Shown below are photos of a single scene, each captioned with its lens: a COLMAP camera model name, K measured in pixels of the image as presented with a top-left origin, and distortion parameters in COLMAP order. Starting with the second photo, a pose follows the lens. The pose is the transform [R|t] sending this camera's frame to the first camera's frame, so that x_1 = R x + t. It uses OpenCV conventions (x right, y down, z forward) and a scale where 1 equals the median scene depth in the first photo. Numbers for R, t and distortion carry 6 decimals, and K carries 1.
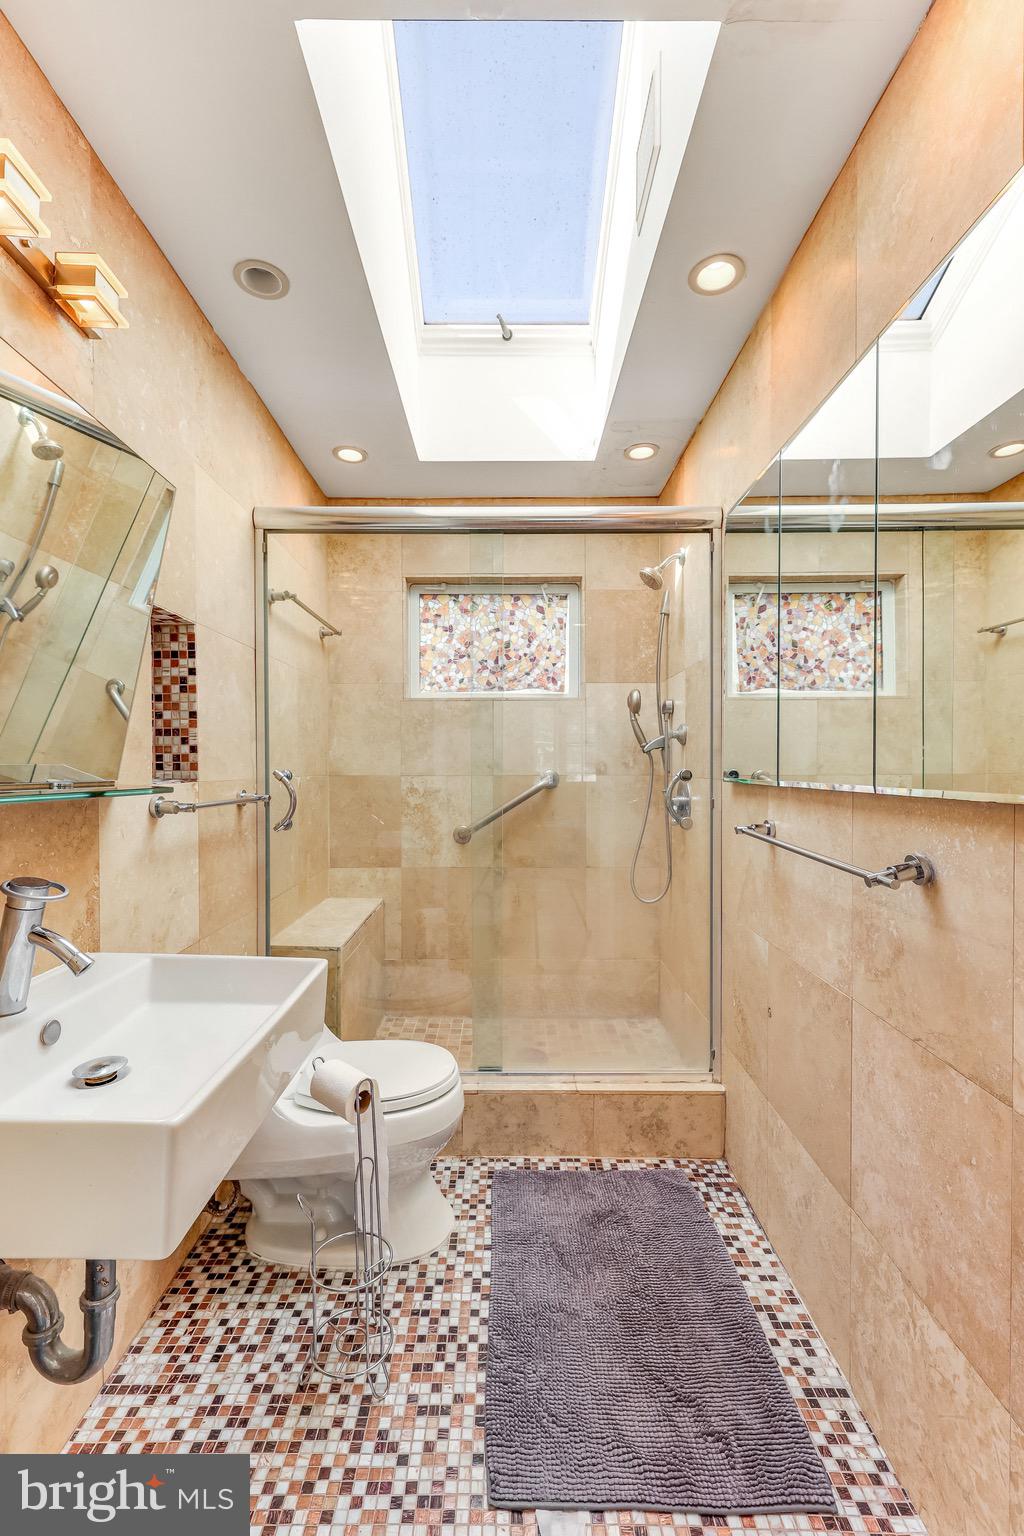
lens RADIAL K [[666.4, 0, 512.4], [0, 666.4, 774.4], [0, 0, 1]] dist [0.000957, 0.000445]
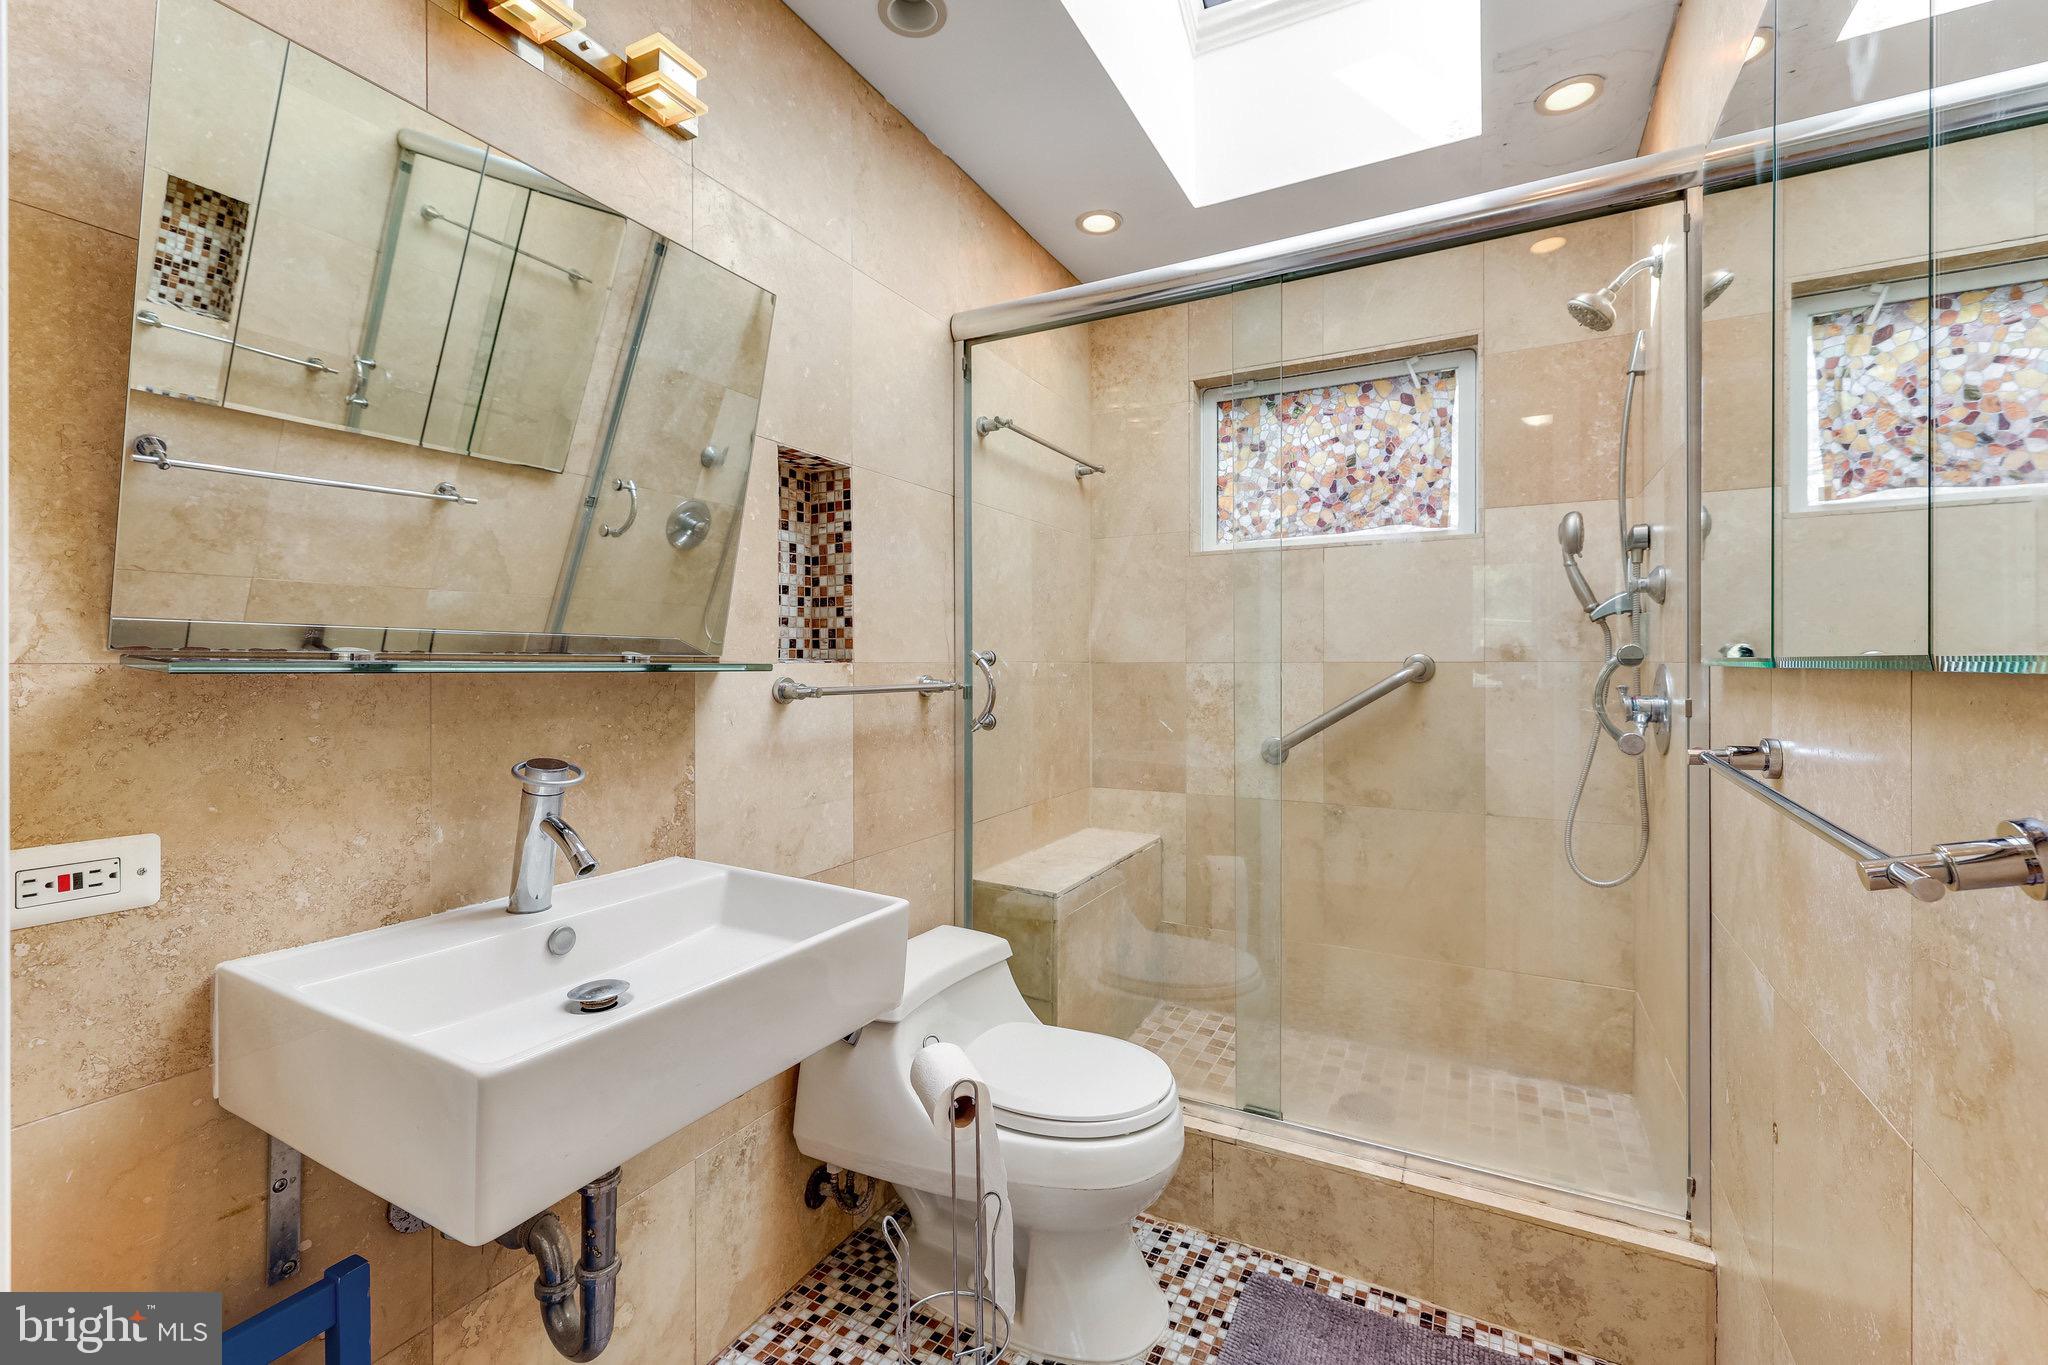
lens RADIAL K [[885.1, 0, 1015.2], [0, 885.1, 665.2], [0, 0, 1]] dist [0.000695, 0.000446]
pose [[0.875401, -0.000305, -0.483396, 0.176474], [-0.004515, 0.999951, -0.008808, 0.018612], [0.483376, 0.009893, 0.875357, 0.132177]]
